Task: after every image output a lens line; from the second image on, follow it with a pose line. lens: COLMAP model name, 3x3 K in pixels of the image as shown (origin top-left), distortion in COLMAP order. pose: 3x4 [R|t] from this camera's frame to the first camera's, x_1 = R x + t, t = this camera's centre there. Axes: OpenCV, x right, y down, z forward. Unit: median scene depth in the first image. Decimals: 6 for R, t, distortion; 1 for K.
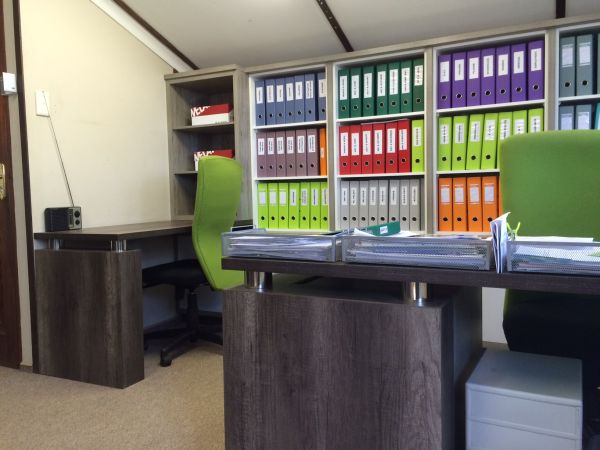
lens RADIAL K [[516.3, 0, 299.2], [0, 516.3, 223.1], [0, 0, 1]] dist [0.009330, -0.010915]
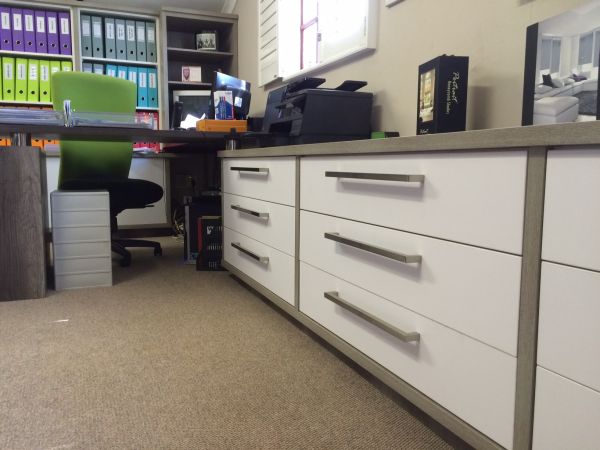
lens RADIAL K [[516.3, 0, 298.5], [0, 516.3, 224.9], [0, 0, 1]] dist [0.009330, -0.010915]
pose [[0.641381, -0.065927, 0.764384, -0.253900], [0.025212, 0.997574, 0.064885, 0.153387], [-0.766808, -0.022345, 0.641488, -0.417721]]
